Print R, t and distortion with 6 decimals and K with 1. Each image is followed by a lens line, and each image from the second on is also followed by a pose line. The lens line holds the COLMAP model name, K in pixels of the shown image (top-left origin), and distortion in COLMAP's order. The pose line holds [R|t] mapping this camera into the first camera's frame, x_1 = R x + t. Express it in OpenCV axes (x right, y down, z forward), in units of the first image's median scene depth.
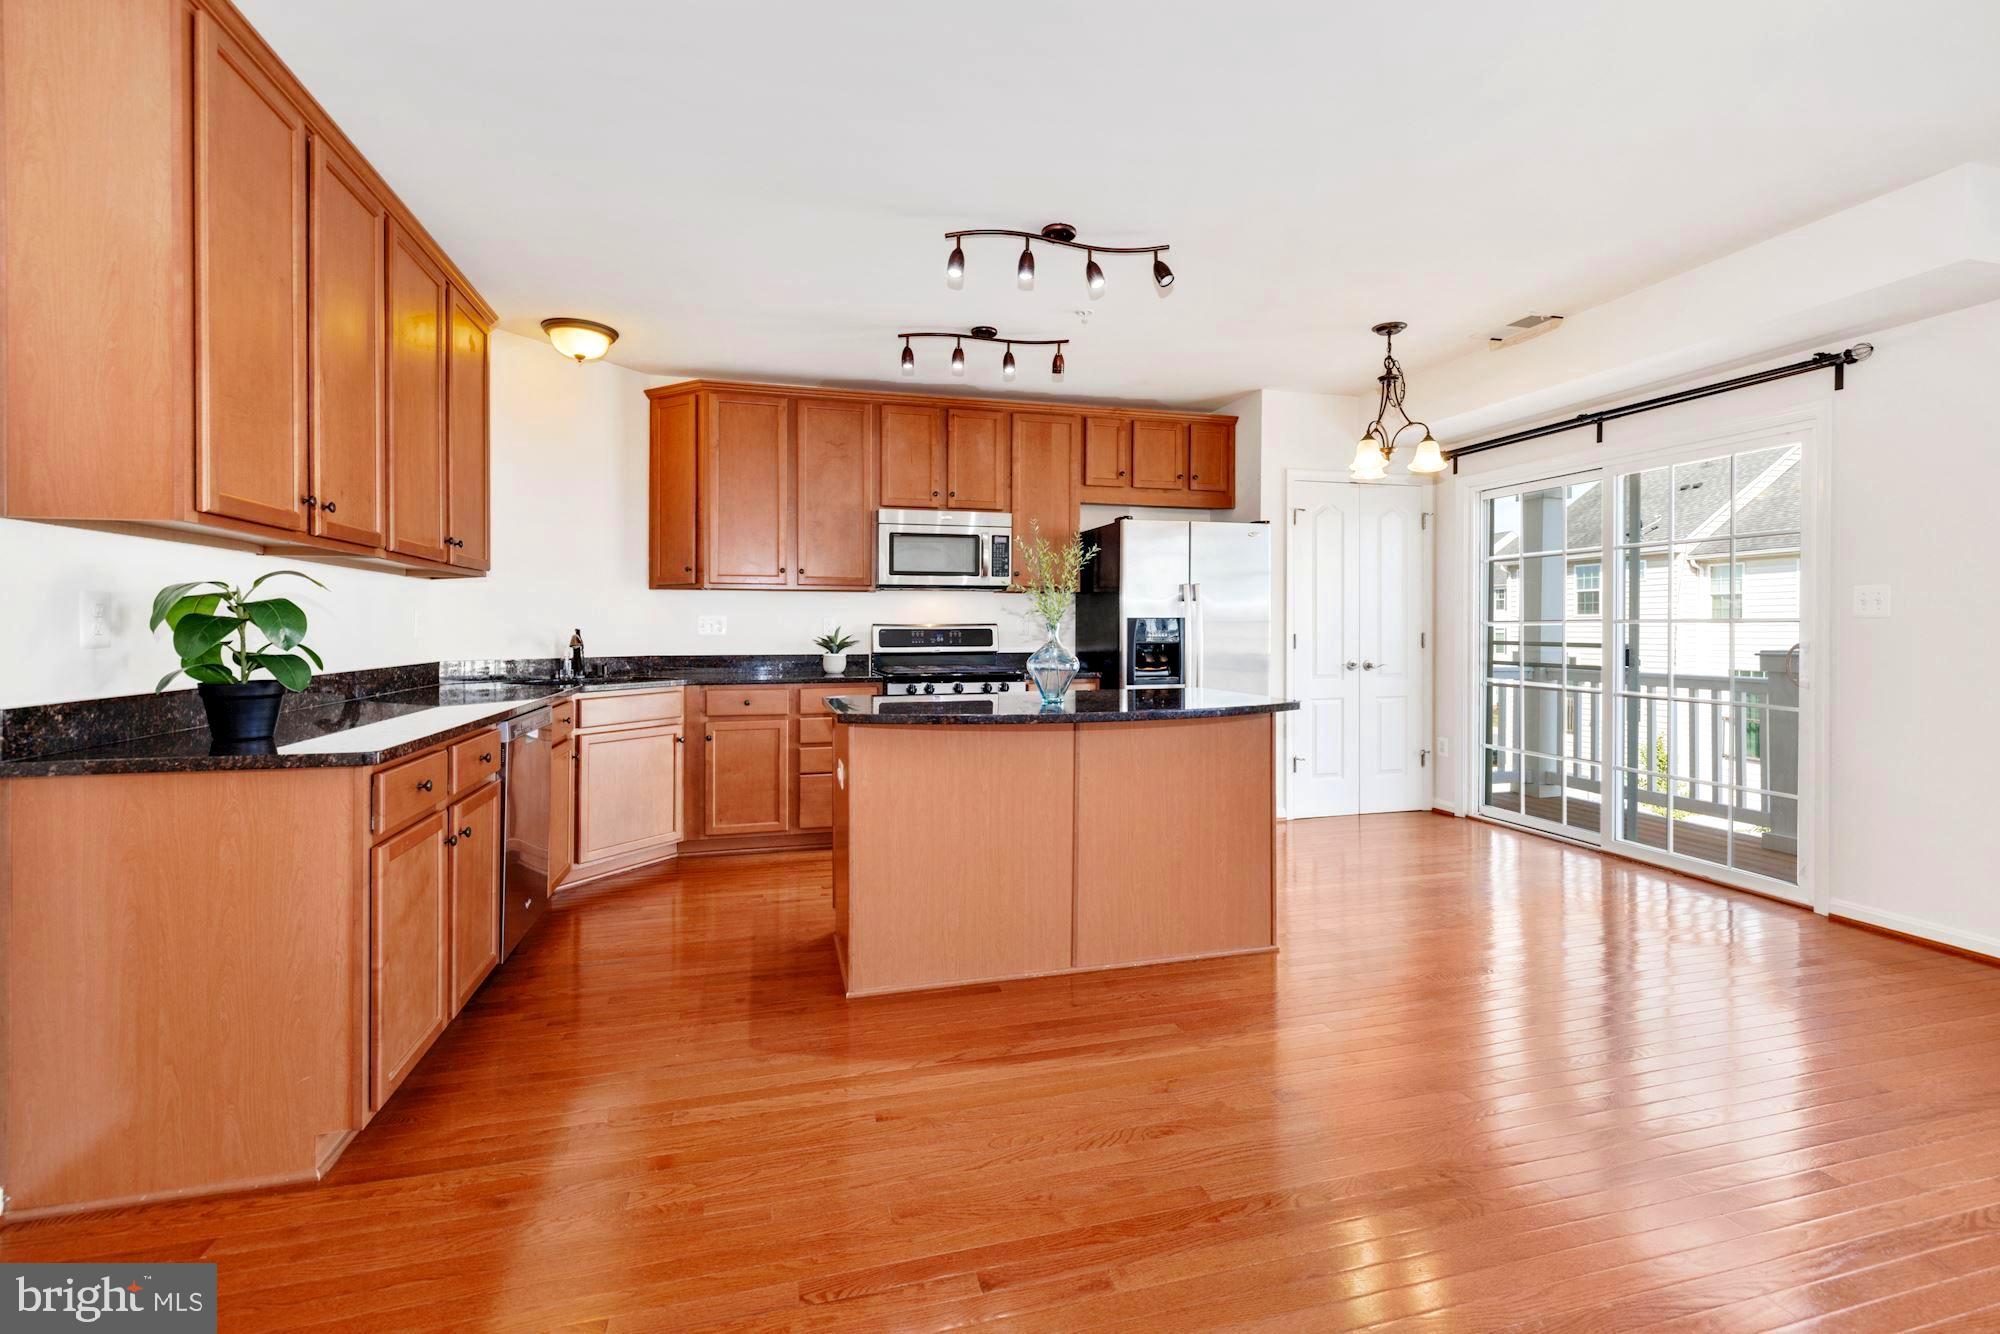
lens RADIAL K [[870.5, 0, 997.1], [0, 870.5, 625.8], [0, 0, 1]] dist [-0.000980, 0.000159]
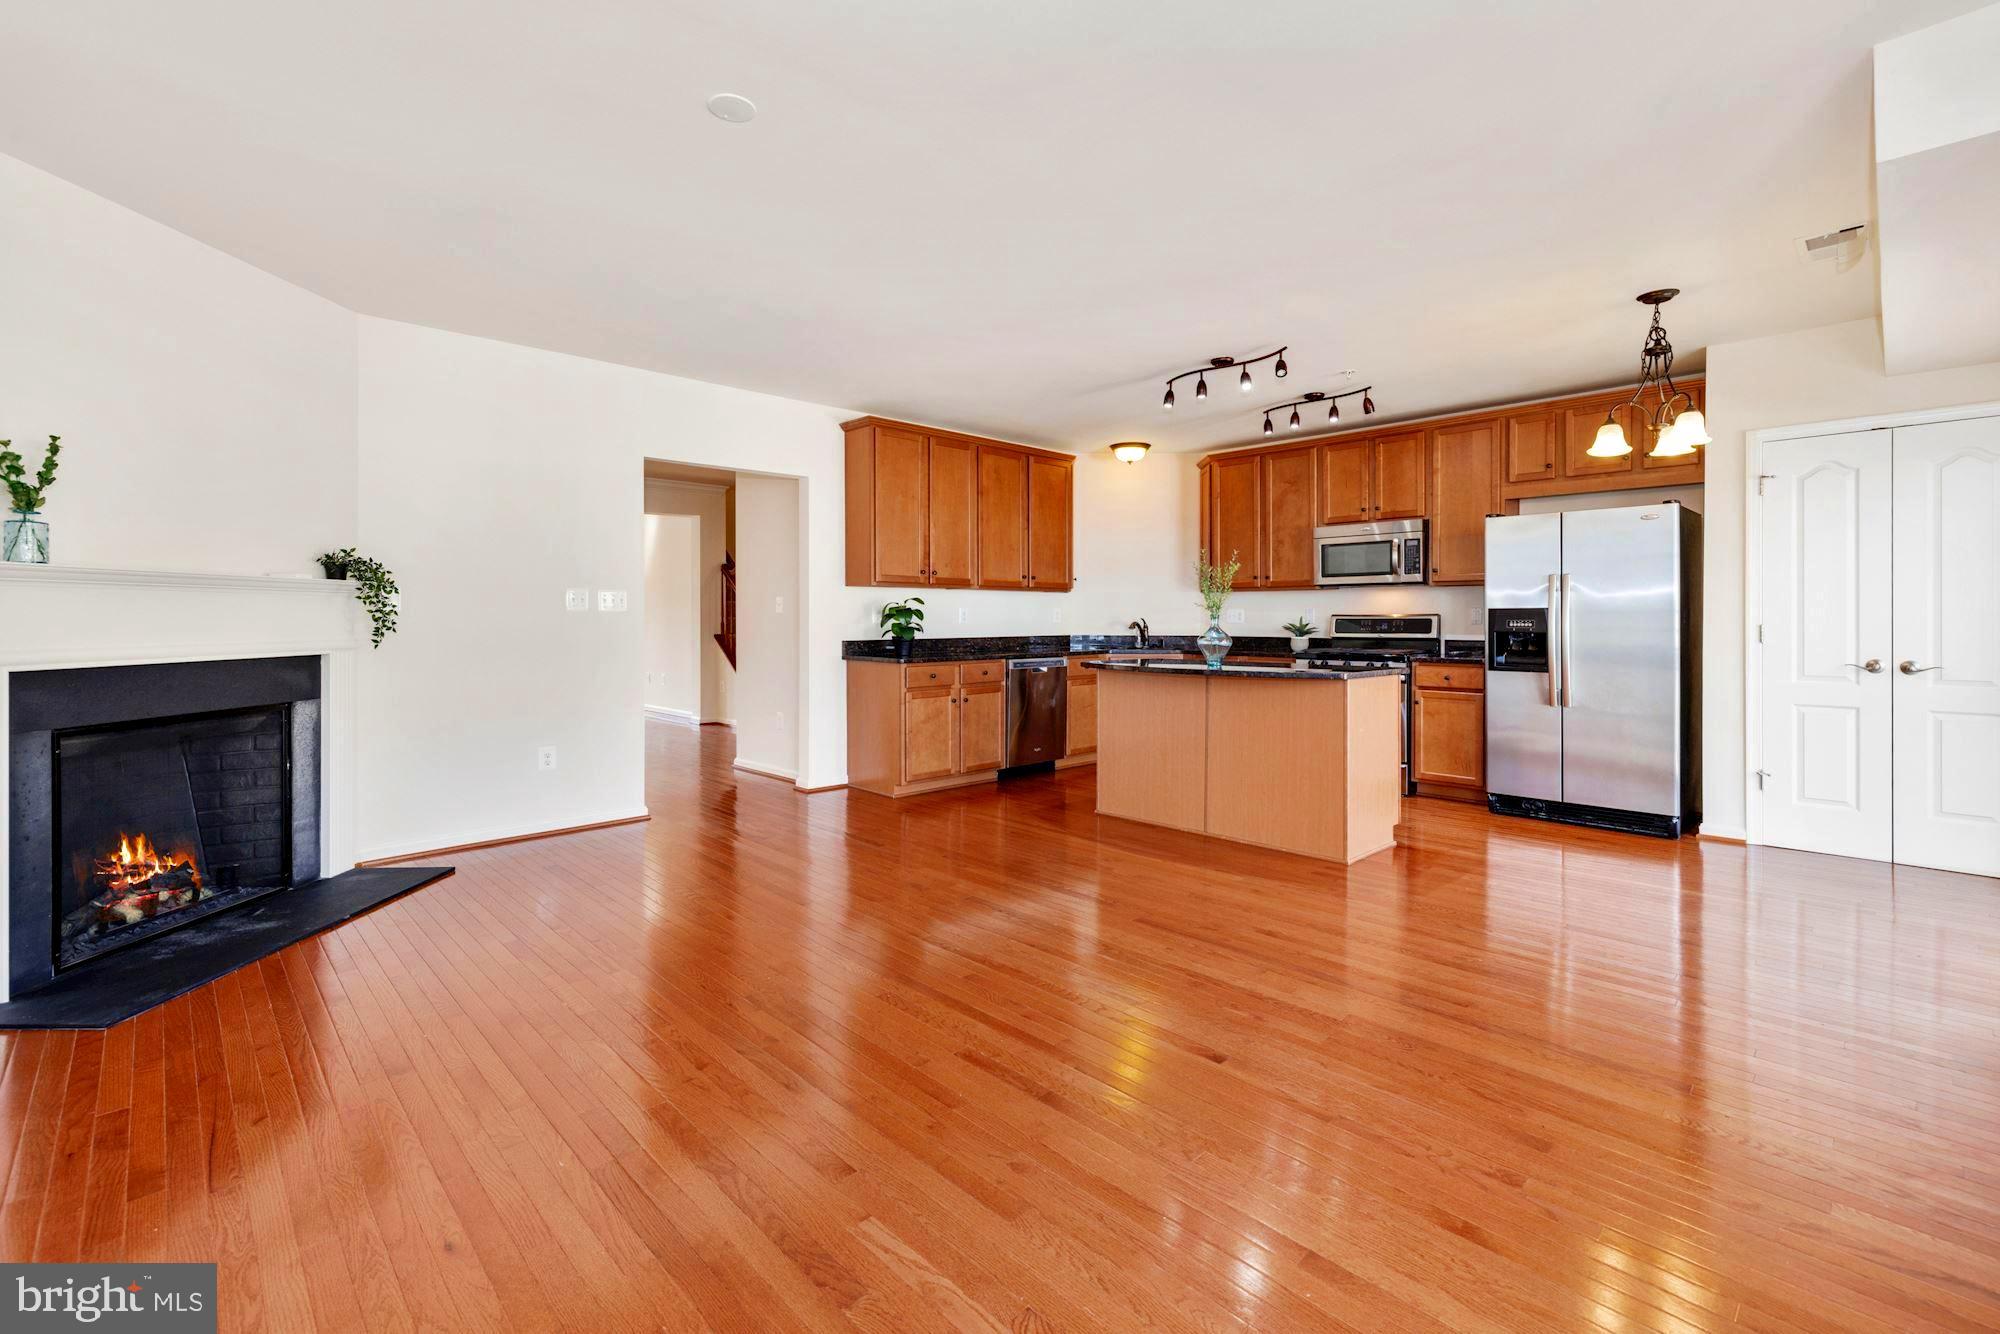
lens RADIAL K [[870.5, 0, 997.1], [0, 870.5, 625.8], [0, 0, 1]] dist [-0.000980, 0.000159]
pose [[0.481329, 0.008401, -0.876500, 0.788356], [0.001868, 0.999942, 0.010611, -0.000150], [0.876538, -0.006745, 0.481286, -0.059779]]
